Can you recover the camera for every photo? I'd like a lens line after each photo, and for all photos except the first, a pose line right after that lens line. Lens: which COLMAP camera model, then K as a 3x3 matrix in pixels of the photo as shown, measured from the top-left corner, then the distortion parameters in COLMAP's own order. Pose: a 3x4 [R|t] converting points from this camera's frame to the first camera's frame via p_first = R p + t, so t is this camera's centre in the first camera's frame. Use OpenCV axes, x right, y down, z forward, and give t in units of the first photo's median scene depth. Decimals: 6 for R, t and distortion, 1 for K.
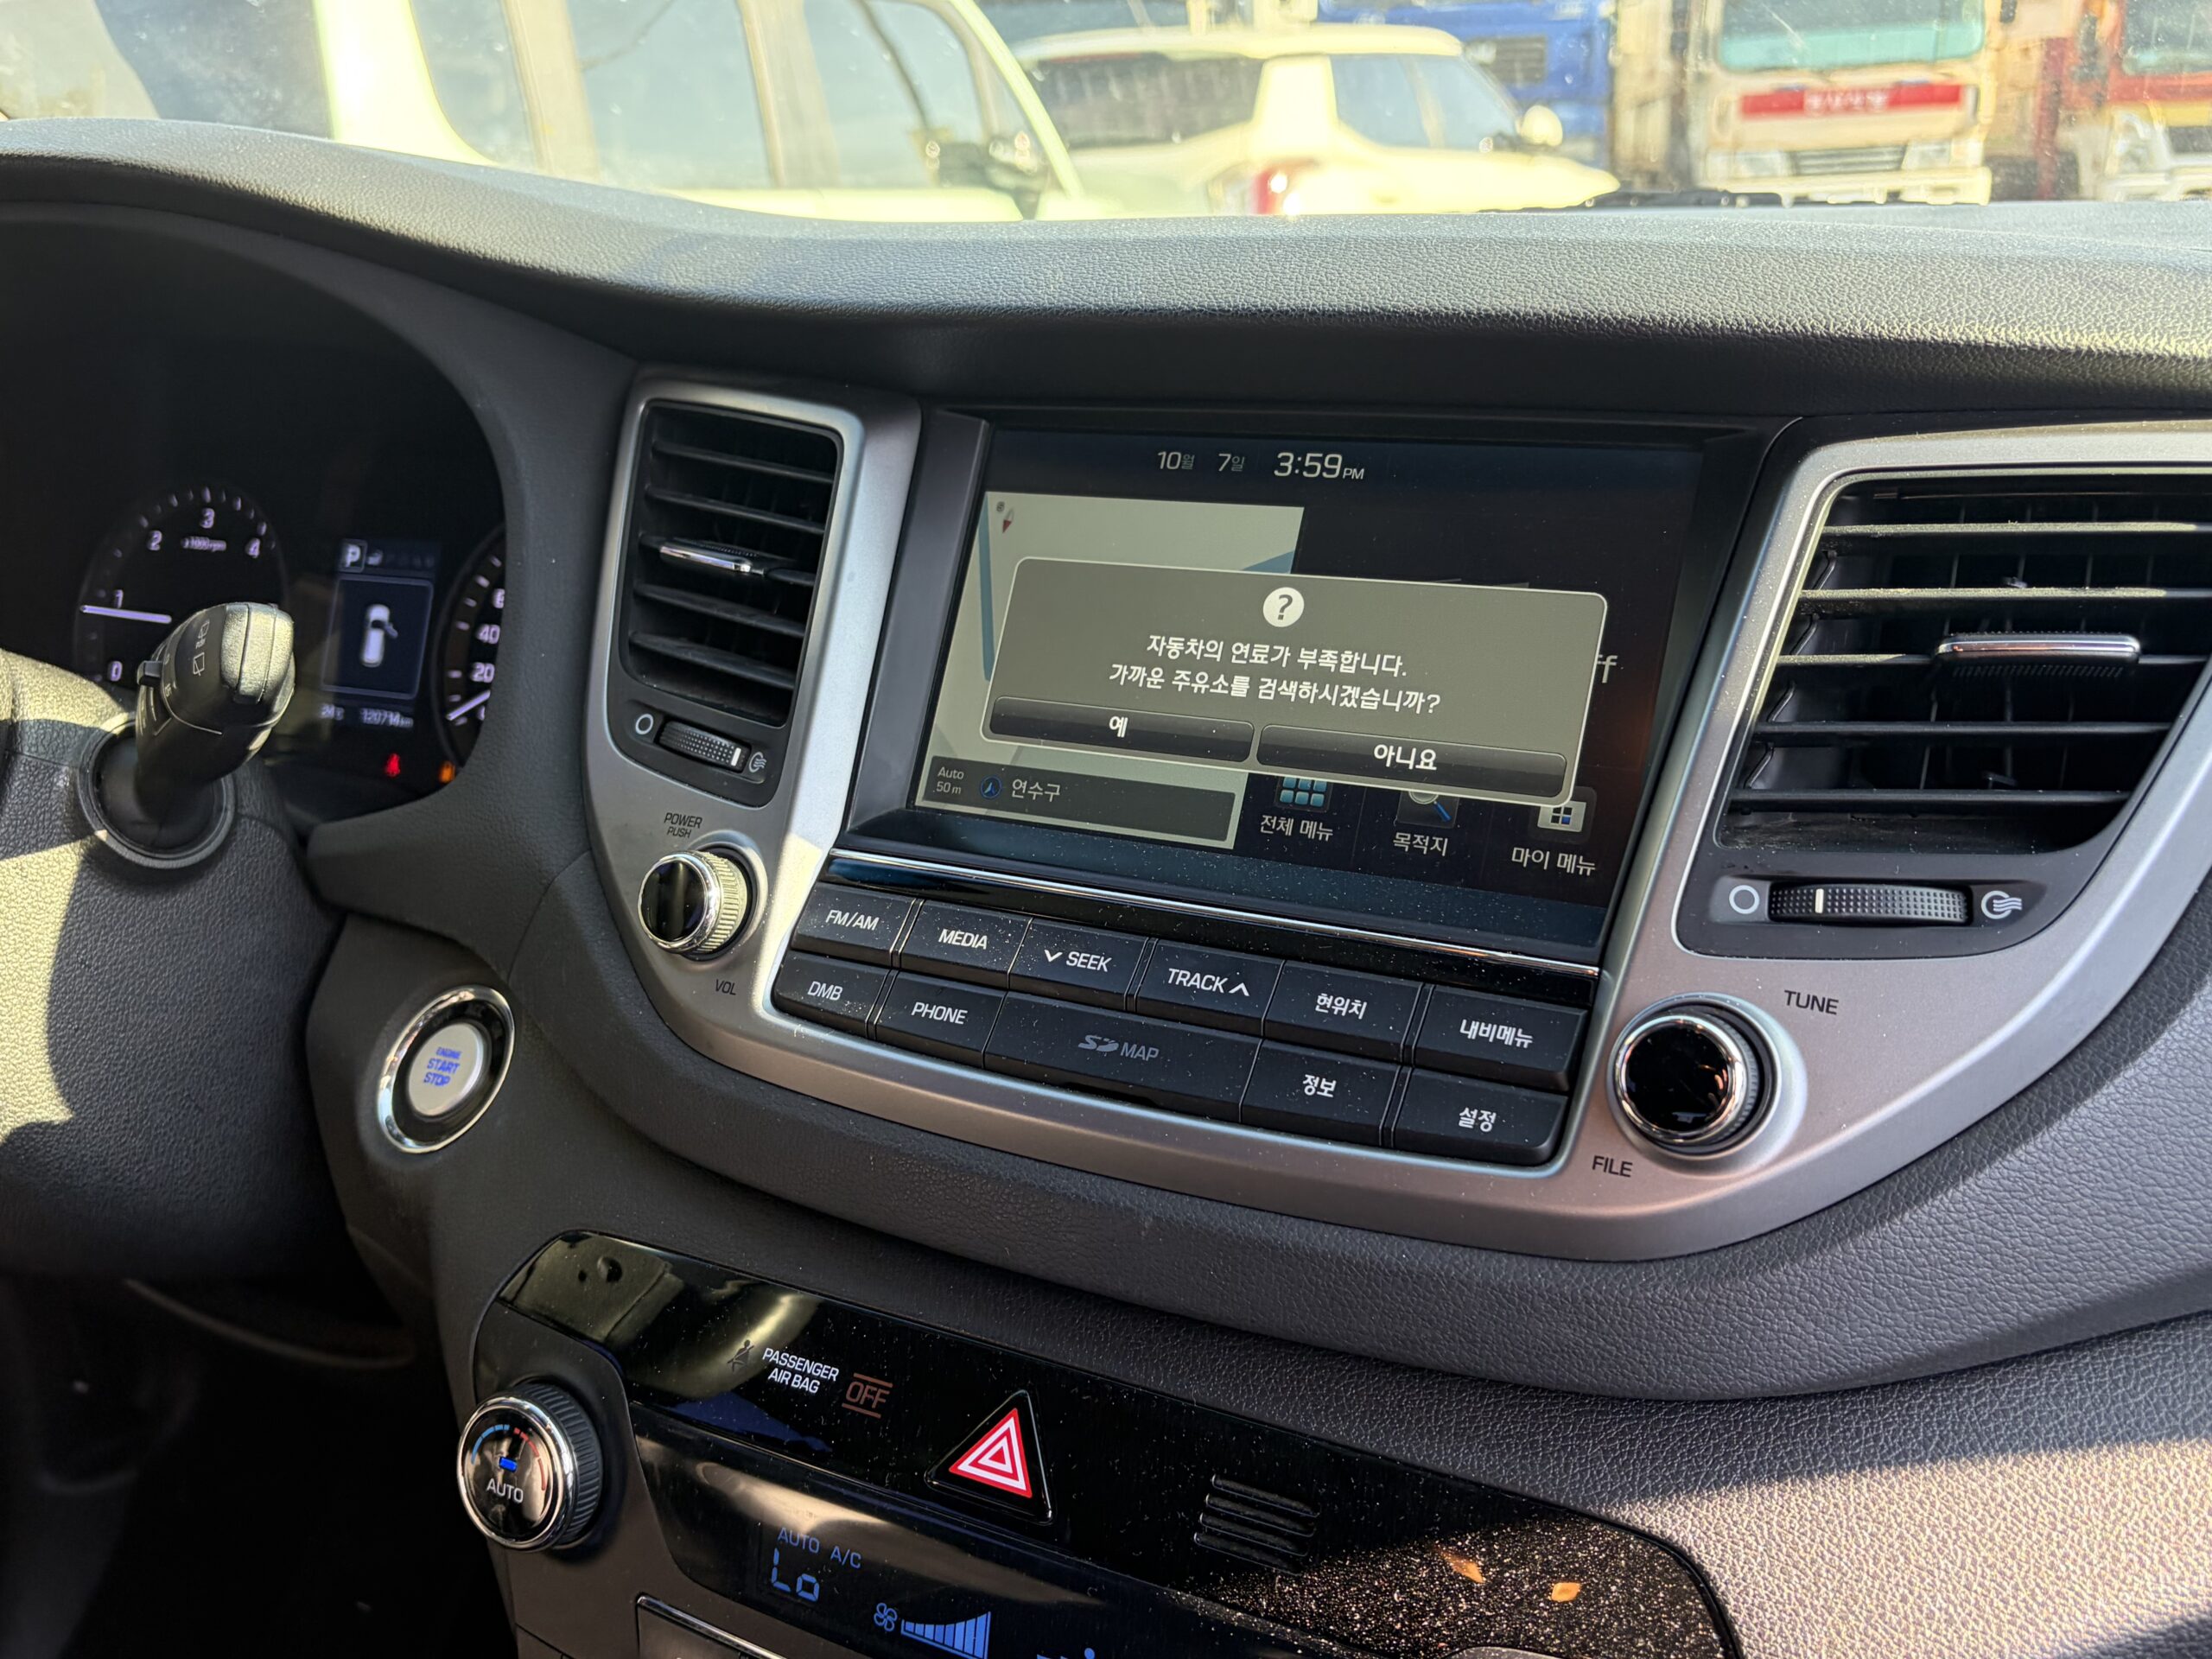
lens RADIAL K [[2009.2, 0, 1106.0], [0, 2009.2, 829.5], [0, 0, 1]] dist [0.009190, -0.025063]
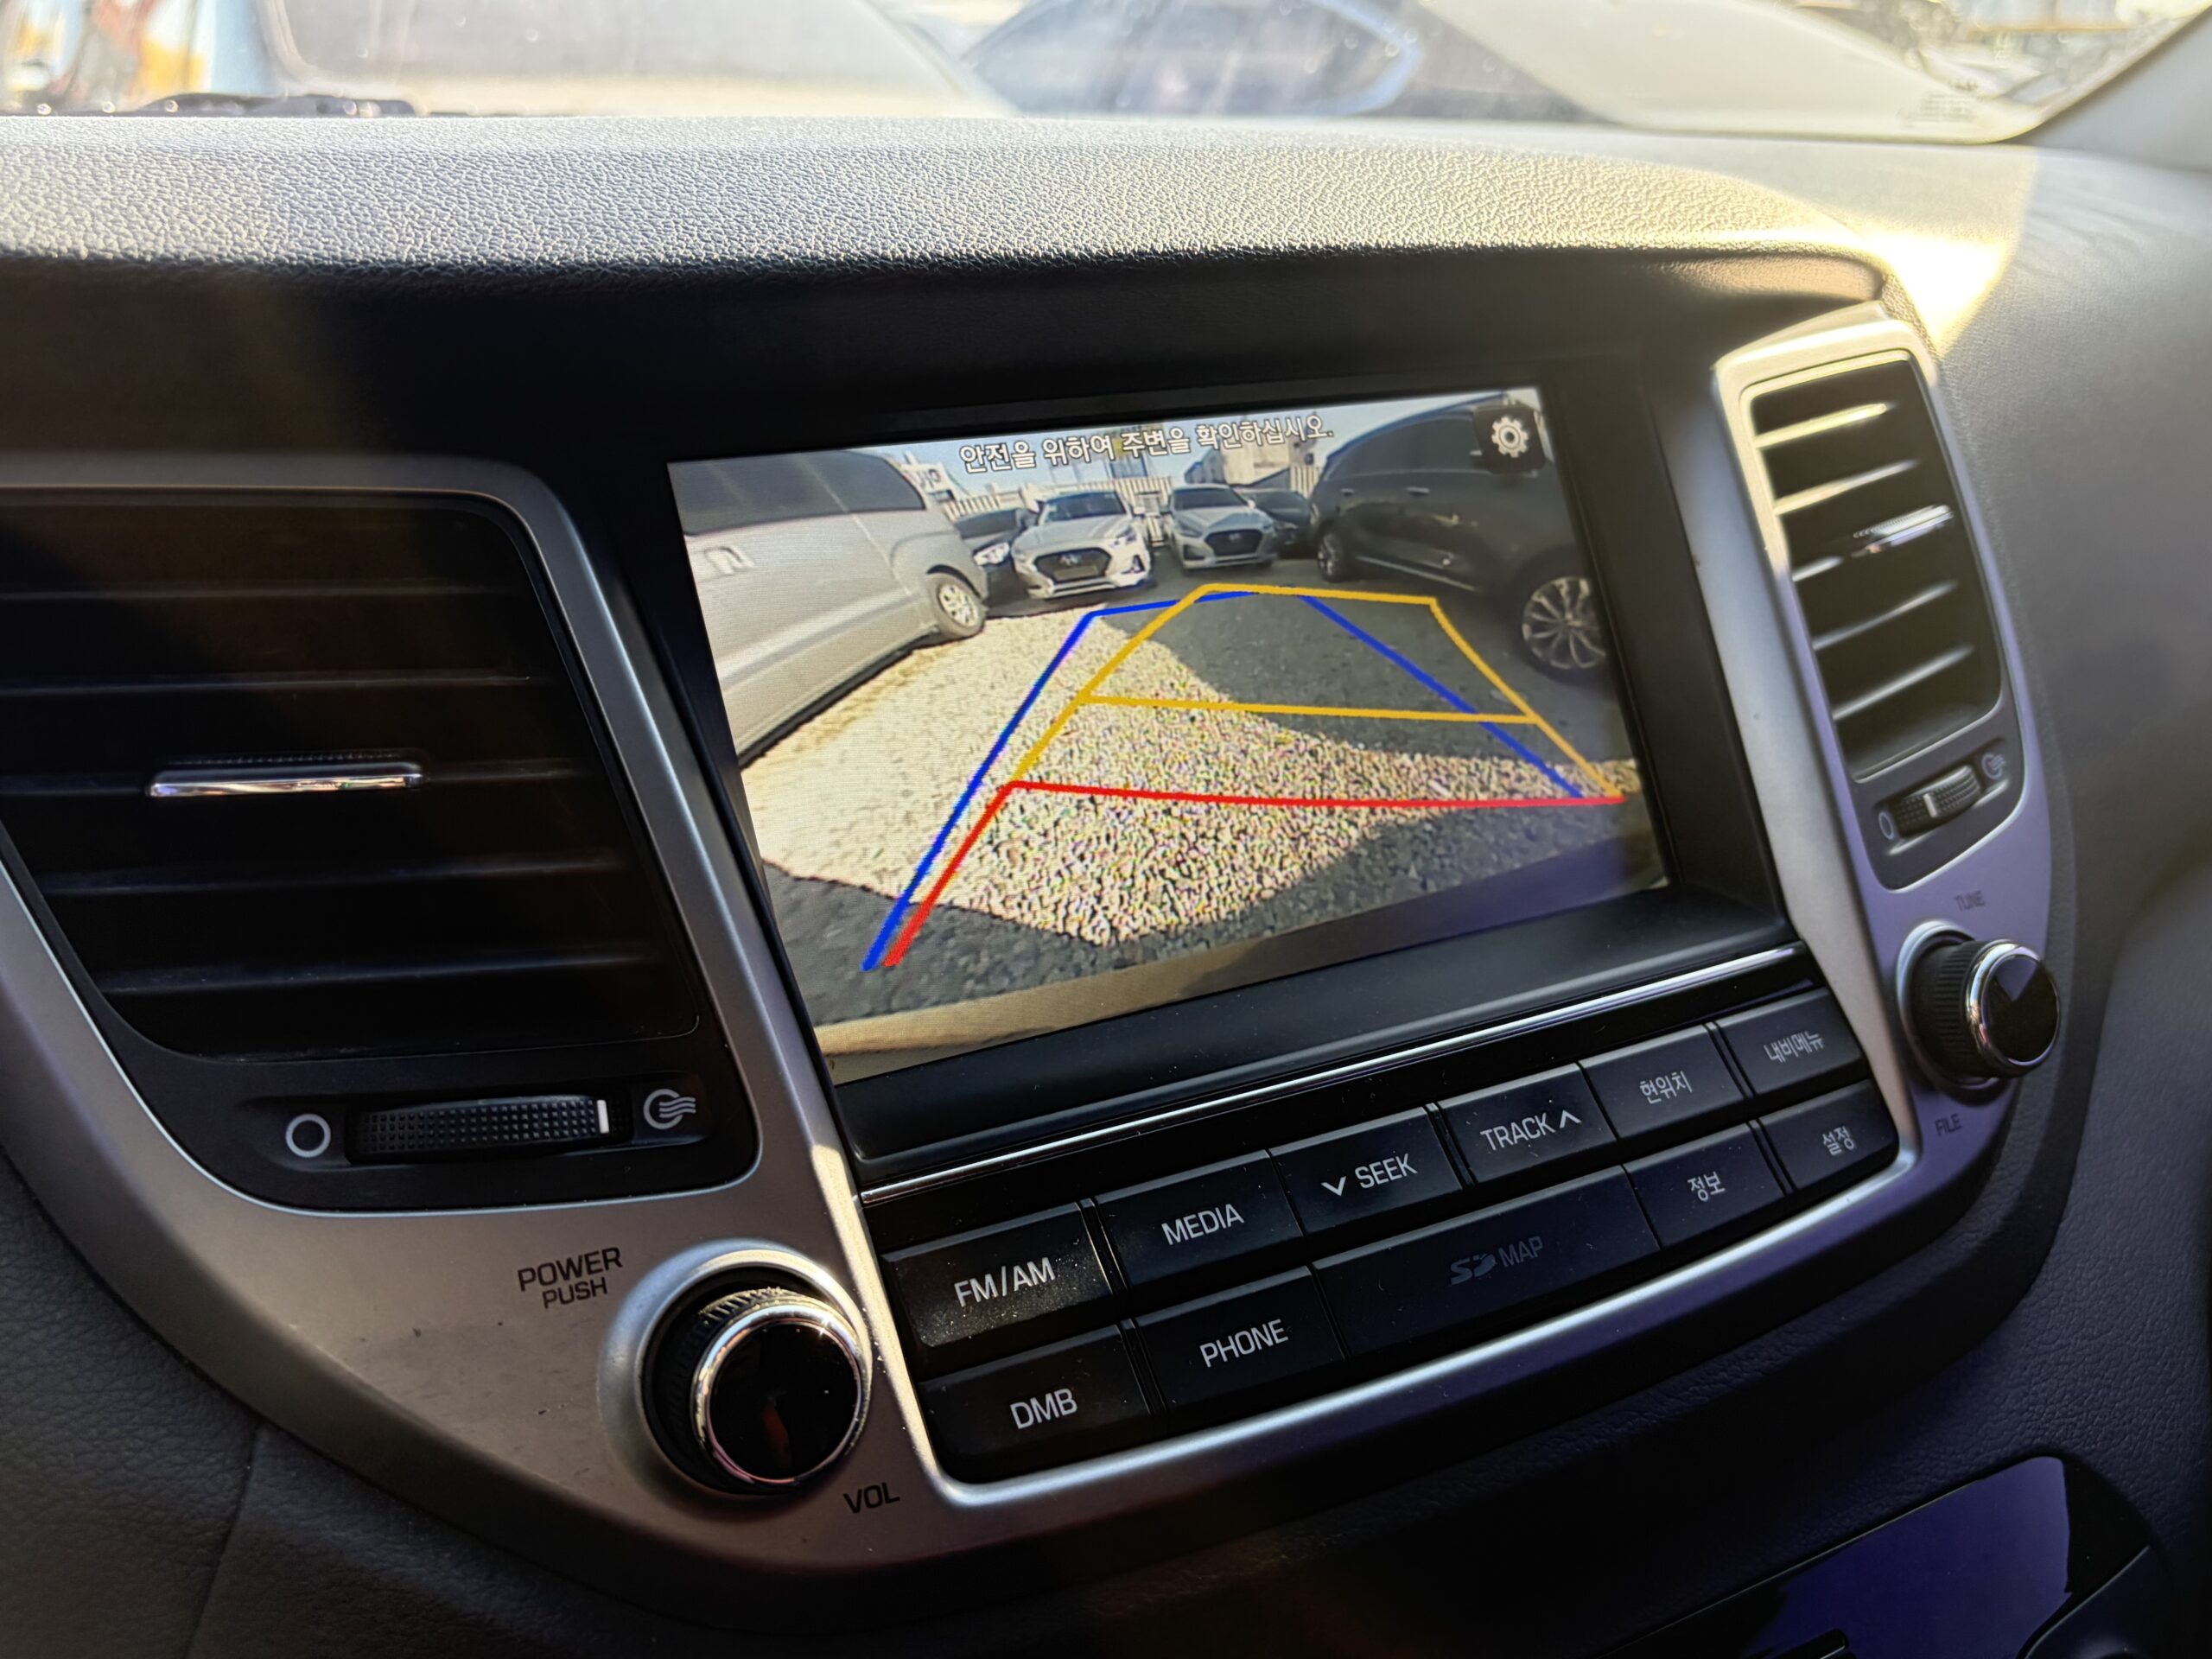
lens RADIAL K [[1996.6, 0, 1106.0], [0, 1996.6, 829.5], [0, 0, 1]] dist [0.060558, -0.139832]
pose [[0.531181, -0.264874, 0.804791, -0.595333], [0.237366, 0.958361, 0.158750, -0.184784], [-0.813329, 0.106705, 0.571935, 0.659711]]
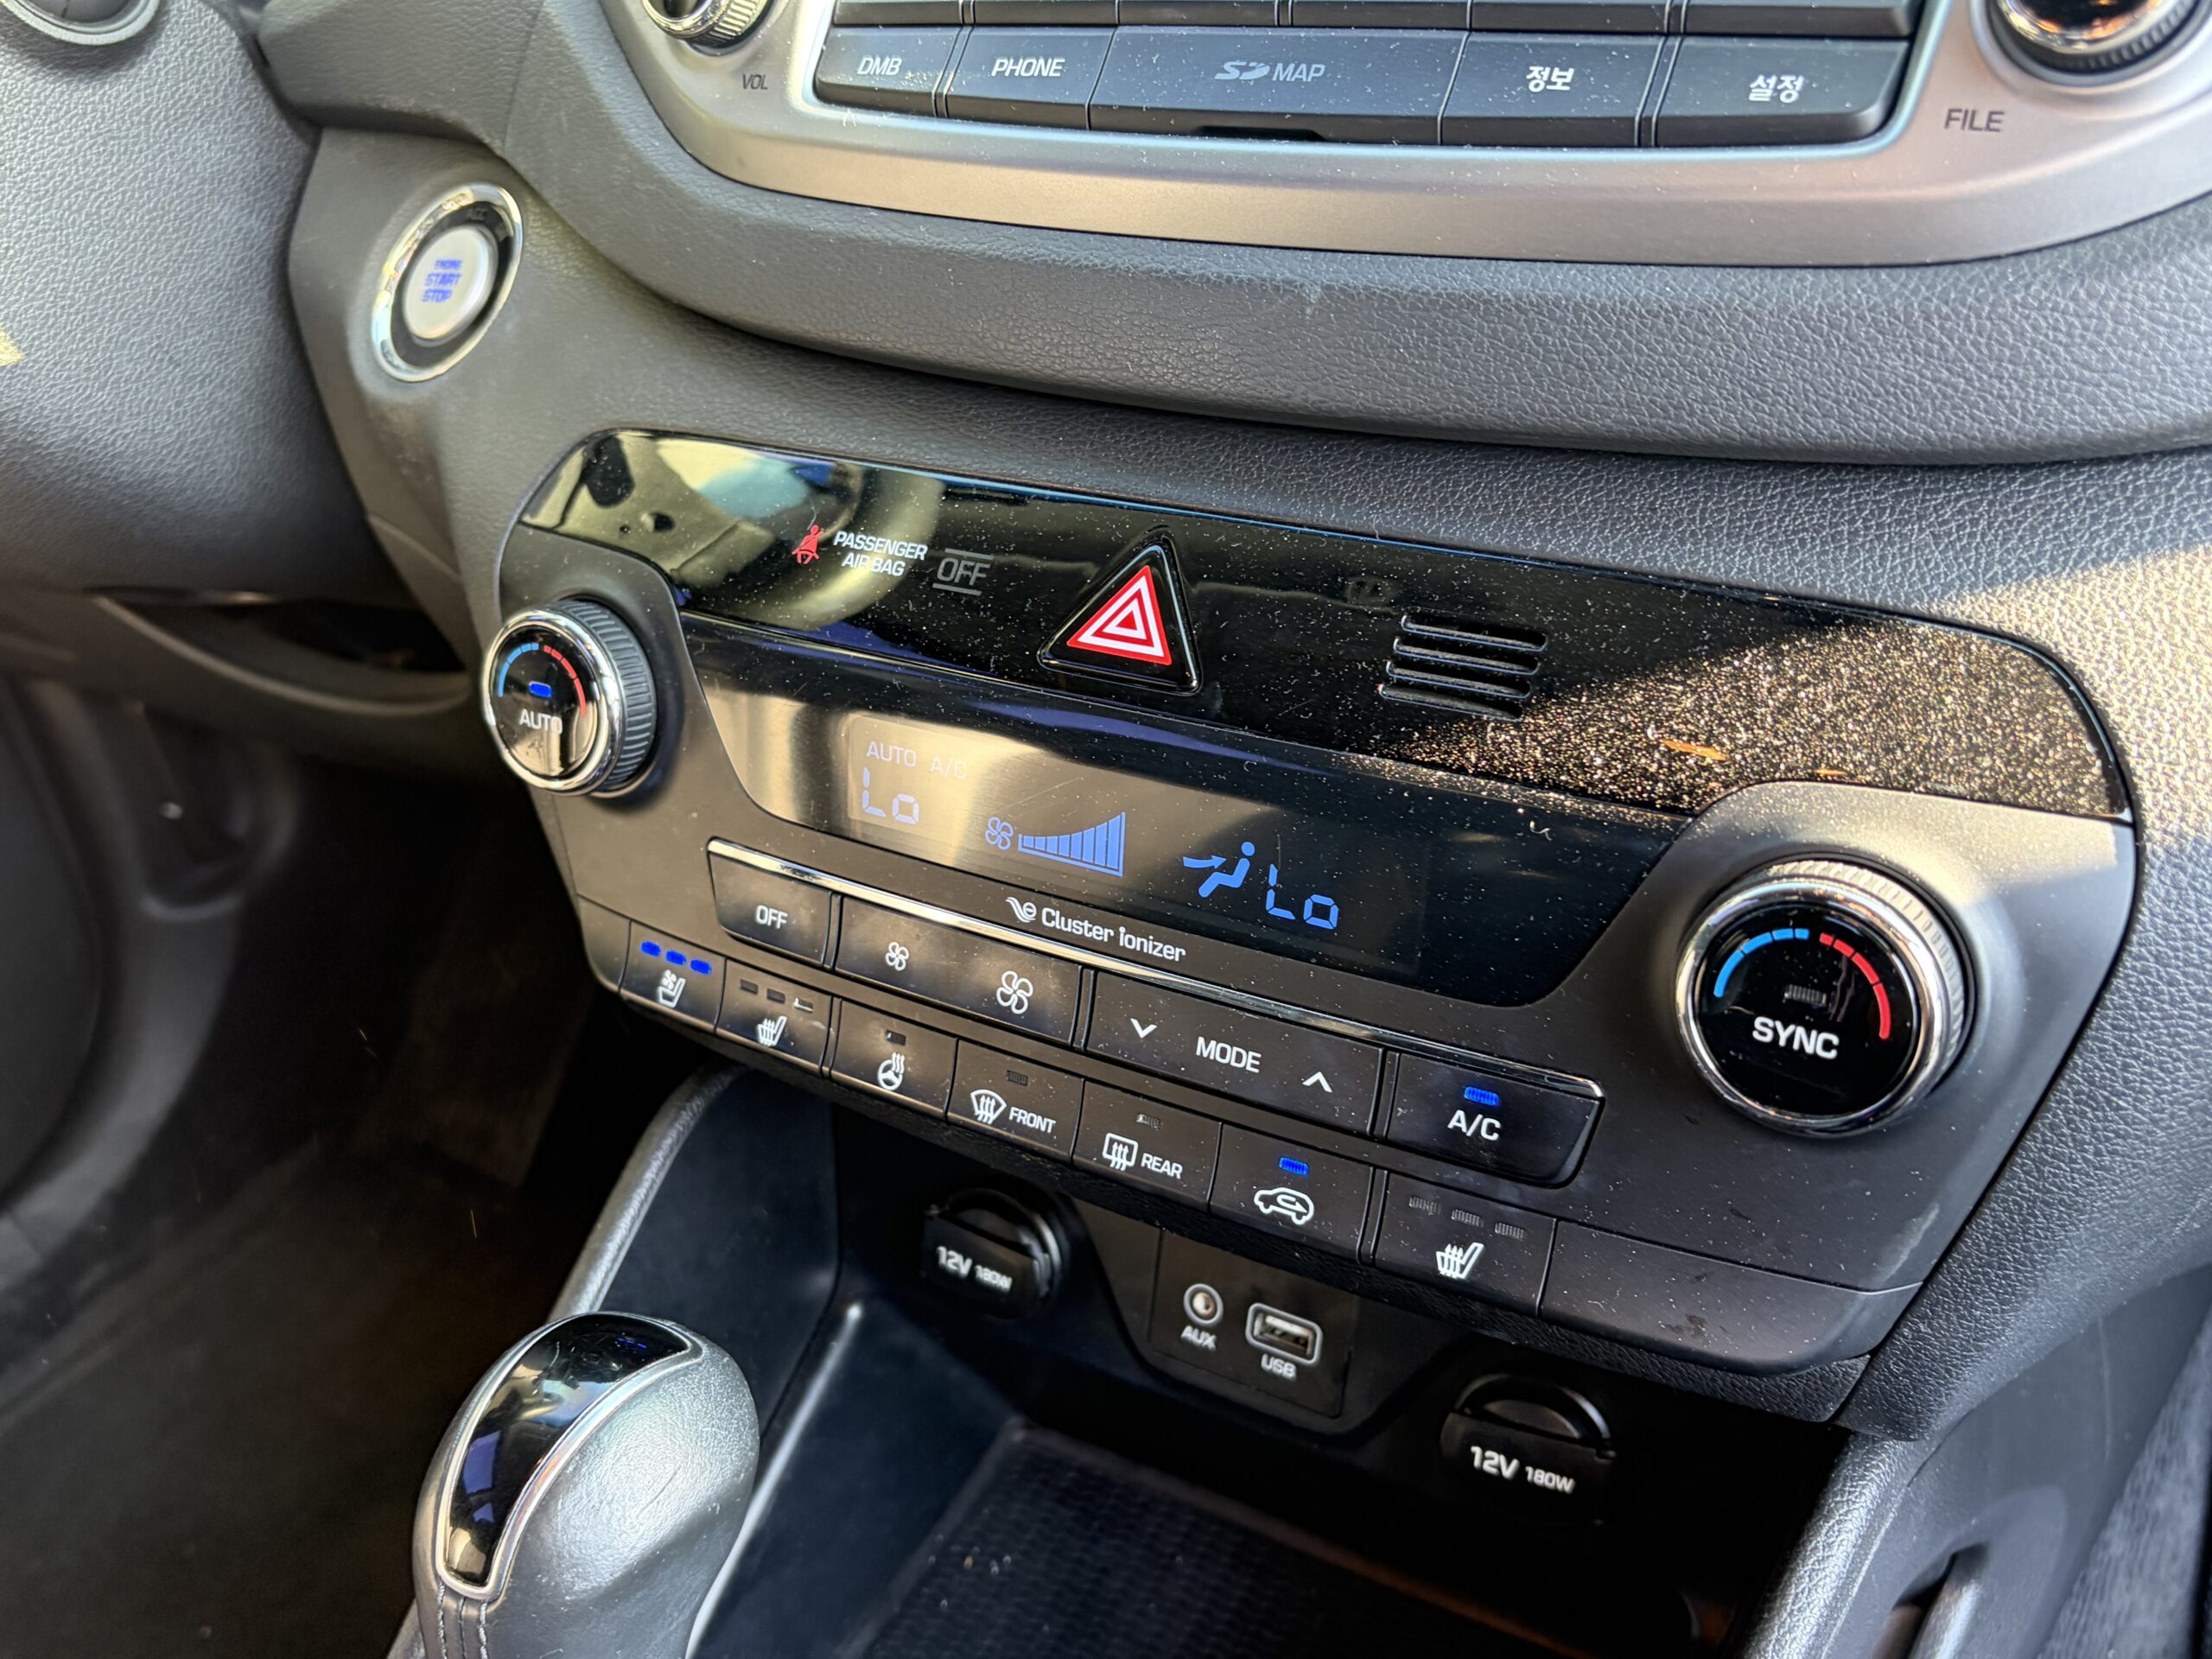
lens RADIAL K [[1996.6, 0, 1106.0], [0, 1996.6, 829.5], [0, 0, 1]] dist [0.060558, -0.139832]
pose [[0.997800, -0.023980, -0.061800, -0.014722], [0.037095, 0.974629, 0.220731, 0.209014], [0.054938, -0.222538, 0.973375, 0.202398]]
